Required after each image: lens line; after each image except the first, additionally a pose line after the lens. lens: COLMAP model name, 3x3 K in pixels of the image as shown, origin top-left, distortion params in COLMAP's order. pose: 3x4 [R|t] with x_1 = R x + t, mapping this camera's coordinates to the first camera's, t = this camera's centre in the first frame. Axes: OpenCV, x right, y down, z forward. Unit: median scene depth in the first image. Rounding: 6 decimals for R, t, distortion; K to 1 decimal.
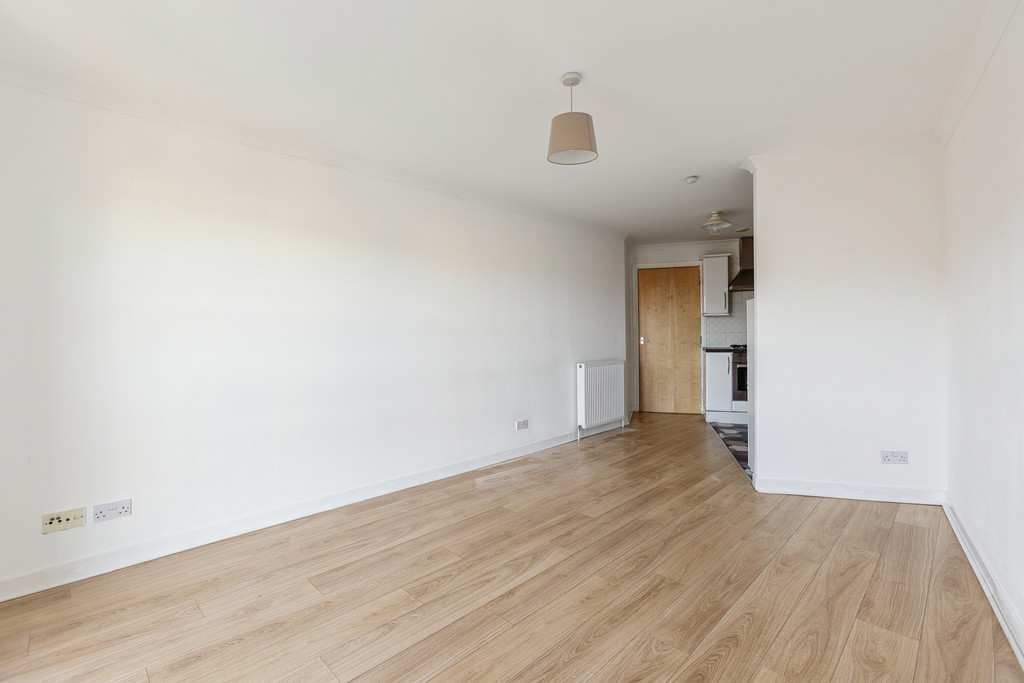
lens RADIAL K [[462.3, 0, 508.8], [0, 462.3, 337.8], [0, 0, 1]] dist [-0.017299, 0.013351]
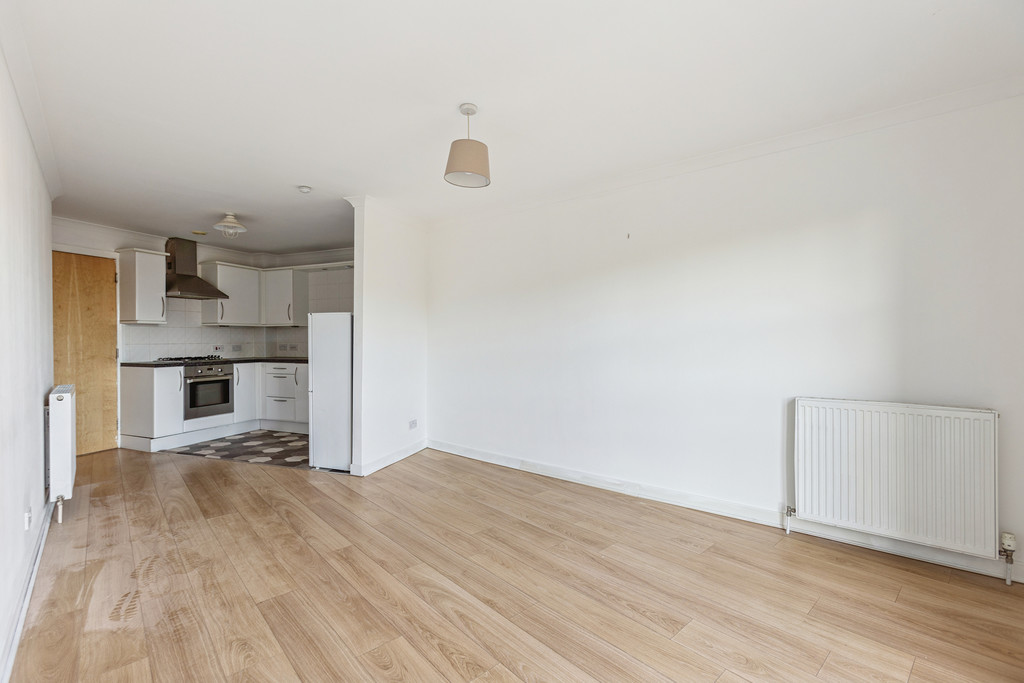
lens RADIAL K [[451.0, 0, 512.0], [0, 451.0, 341.5], [0, 0, 1]] dist [-0.006458, 0.000303]
pose [[0.043215, 0.005666, 0.999050, -0.625662], [0.015277, 0.999863, -0.006332, -0.000916], [-0.998949, 0.015536, 0.043122, 0.579477]]
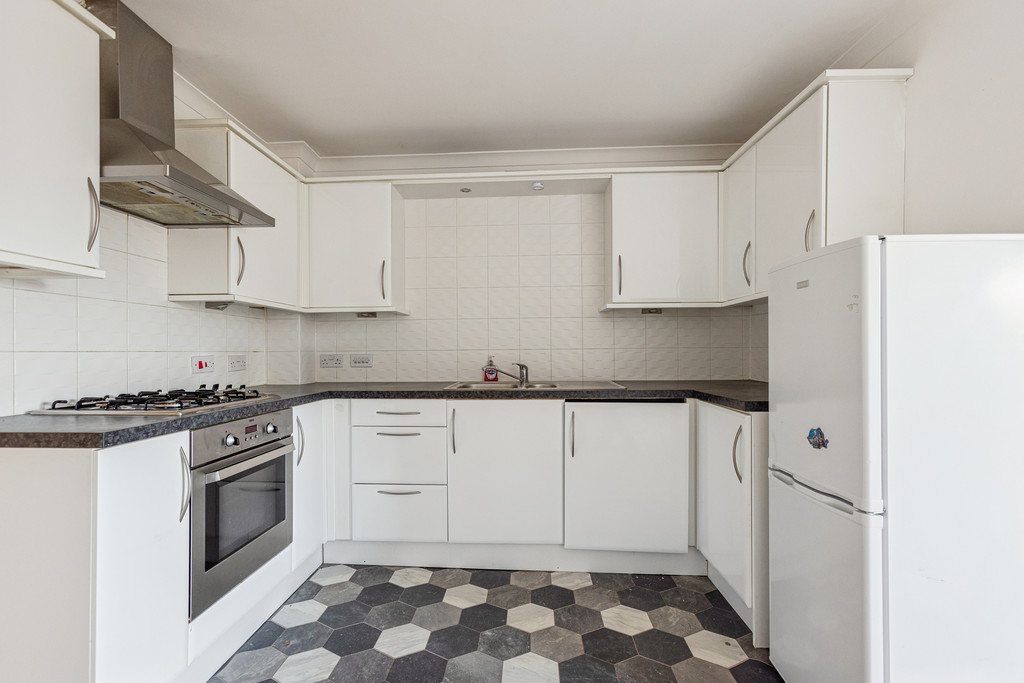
lens RADIAL K [[459.0, 0, 509.5], [0, 459.0, 349.9], [0, 0, 1]] dist [-0.000023, 0.000332]
pose [[-0.261945, 0.017660, 0.964921, 0.347066], [0.021445, 0.999692, -0.012475, -0.007197], [-0.964844, 0.017425, -0.262243, 1.580550]]
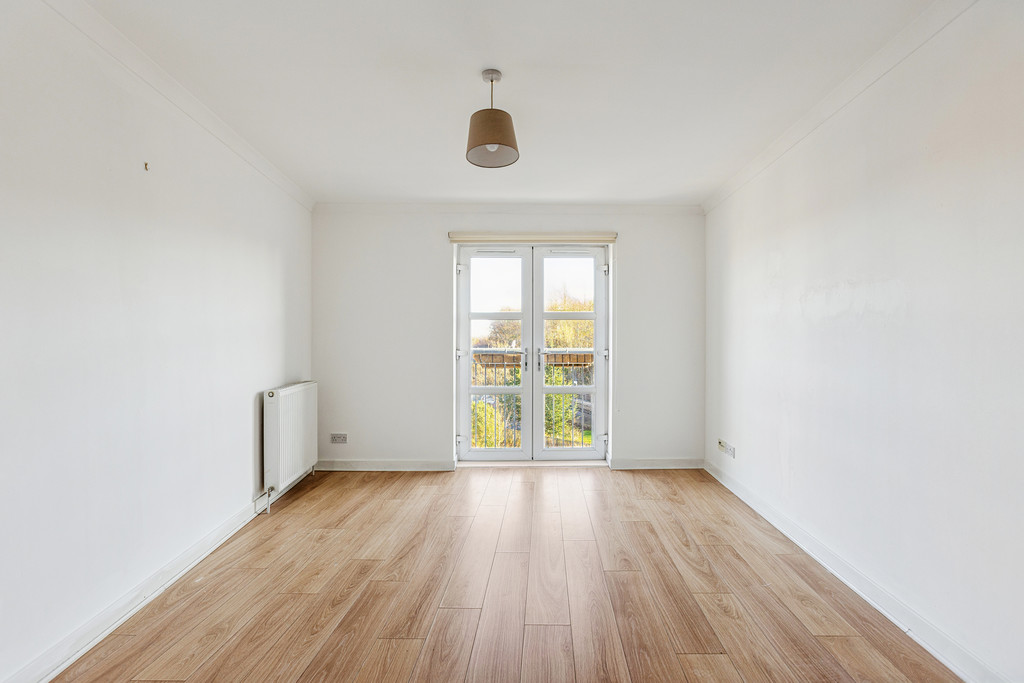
lens RADIAL K [[467.8, 0, 533.2], [0, 467.8, 344.3], [0, 0, 1]] dist [-0.002202, -0.000176]
pose [[-0.722923, 0.013101, -0.690805, 0.510292], [-0.001256, 0.999794, 0.020275, -0.014054], [0.690928, 0.015525, -0.722757, 1.194969]]
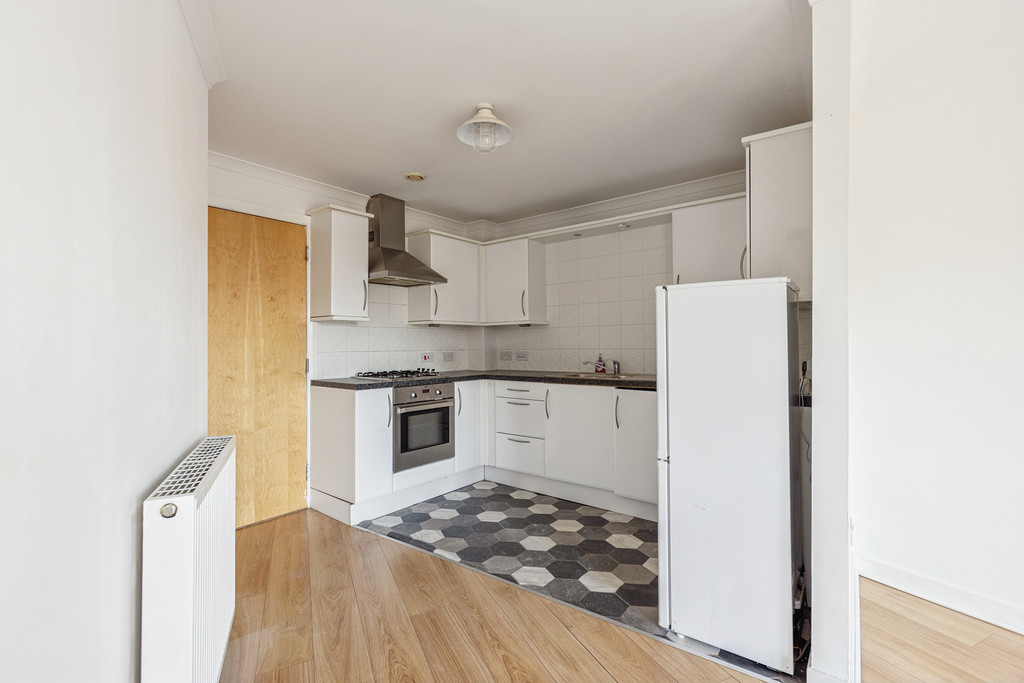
lens RADIAL K [[462.3, 0, 508.8], [0, 462.3, 337.8], [0, 0, 1]] dist [-0.017299, 0.013351]
pose [[0.347074, 0.024712, 0.937512, 0.005788], [0.014681, 0.999387, -0.031778, -0.014475], [-0.937723, 0.024793, 0.346499, 1.182182]]
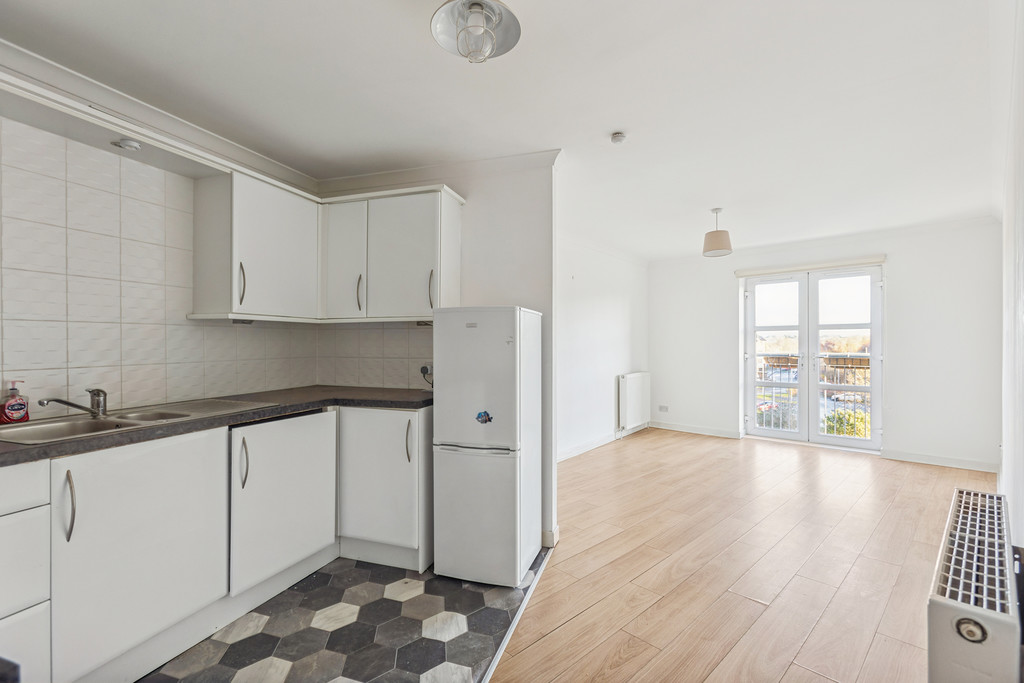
lens RADIAL K [[460.0, 0, 517.6], [0, 460.0, 344.6], [0, 0, 1]] dist [-0.019726, 0.012816]
pose [[-0.999758, 0.015930, 0.015142, 0.614785], [0.016169, 0.999745, 0.015794, -0.049662], [-0.014886, 0.016035, -0.999761, 1.916225]]
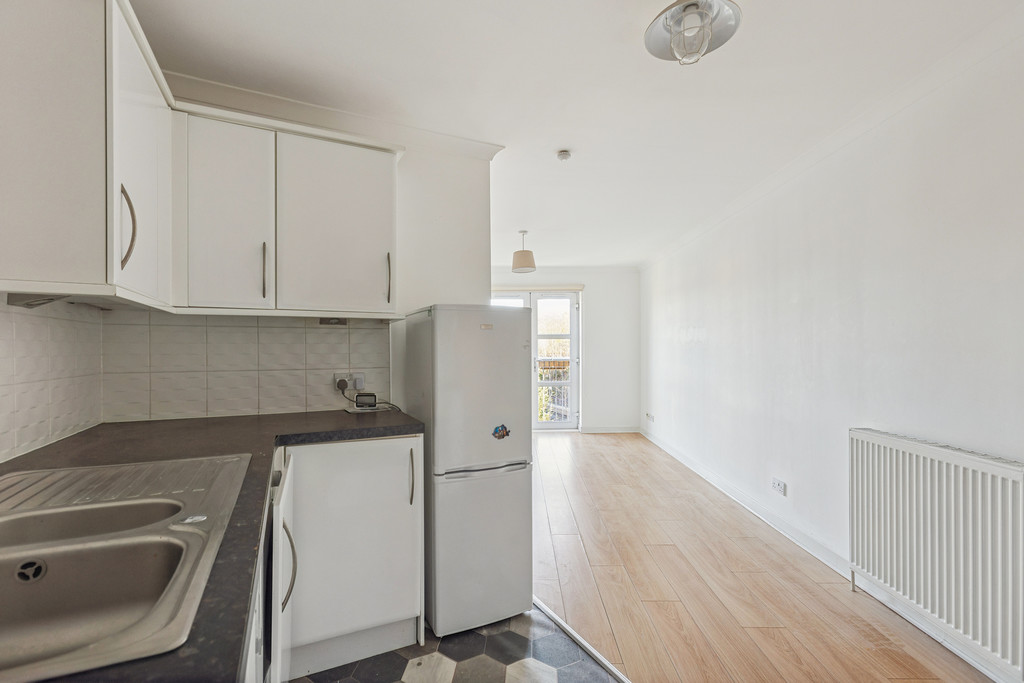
lens RADIAL K [[462.2, 0, 509.5], [0, 462.2, 352.9], [0, 0, 1]] dist [-0.019122, 0.012722]
pose [[-0.719677, 0.021074, -0.693989, 1.110915], [0.004598, 0.999662, 0.025588, -0.050394], [0.694293, 0.015224, -0.719531, 1.663951]]
